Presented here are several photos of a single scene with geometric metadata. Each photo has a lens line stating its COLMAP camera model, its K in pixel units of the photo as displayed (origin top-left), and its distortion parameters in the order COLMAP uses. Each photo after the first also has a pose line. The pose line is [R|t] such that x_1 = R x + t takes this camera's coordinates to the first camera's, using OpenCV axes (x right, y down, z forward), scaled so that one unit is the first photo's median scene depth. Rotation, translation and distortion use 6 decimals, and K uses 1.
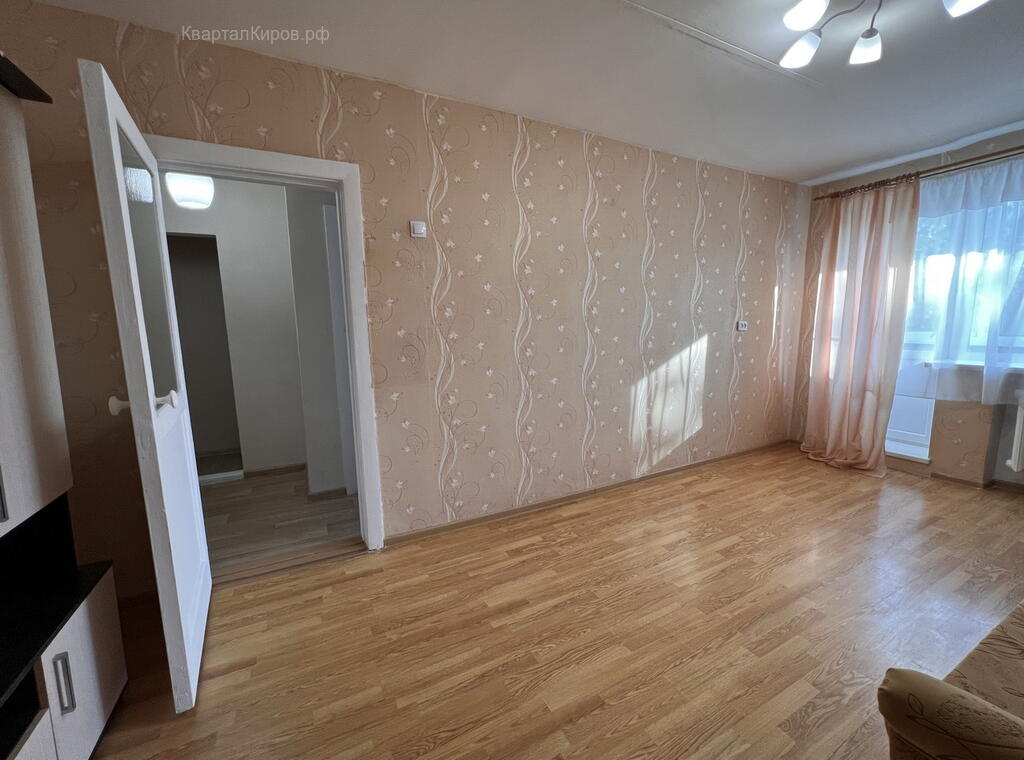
lens RADIAL K [[417.0, 0, 512.0], [0, 417.0, 380.0], [0, 0, 1]] dist [0.001177, 0.000035]
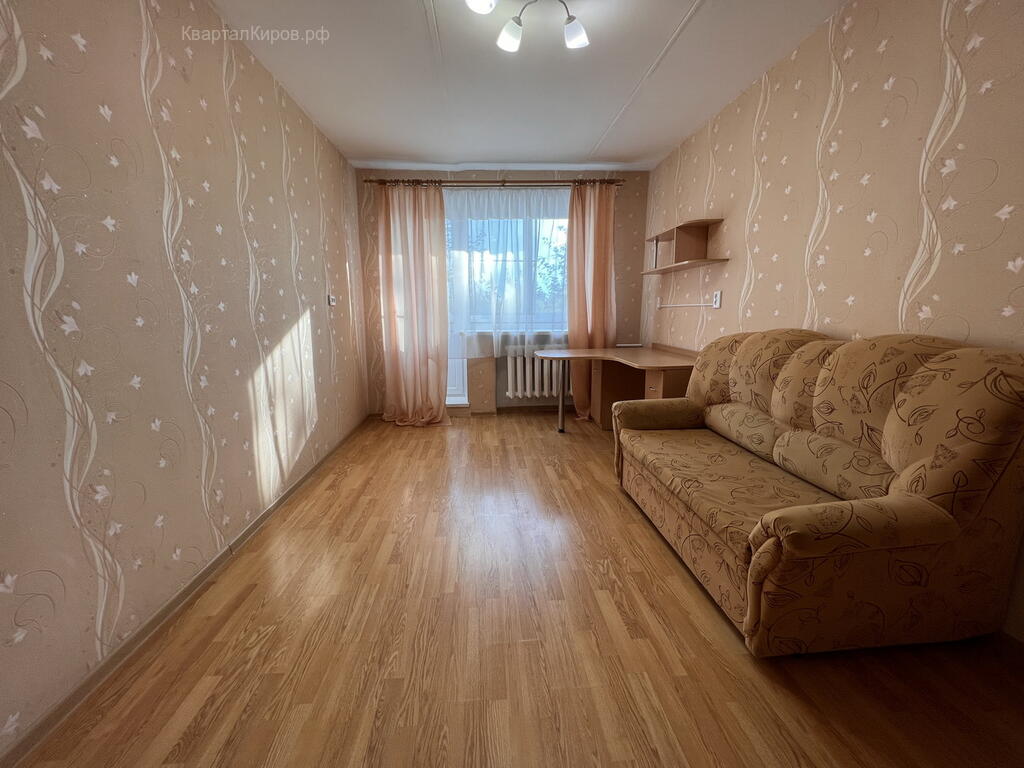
lens RADIAL K [[410.0, 0, 510.1], [0, 410.0, 384.8], [0, 0, 1]] dist [-0.000687, 0.000153]
pose [[0.397197, -0.145449, 0.906134, -0.162246], [0.124116, 0.986803, 0.103993, 0.009160], [-0.909302, 0.071160, 0.410008, 0.354915]]
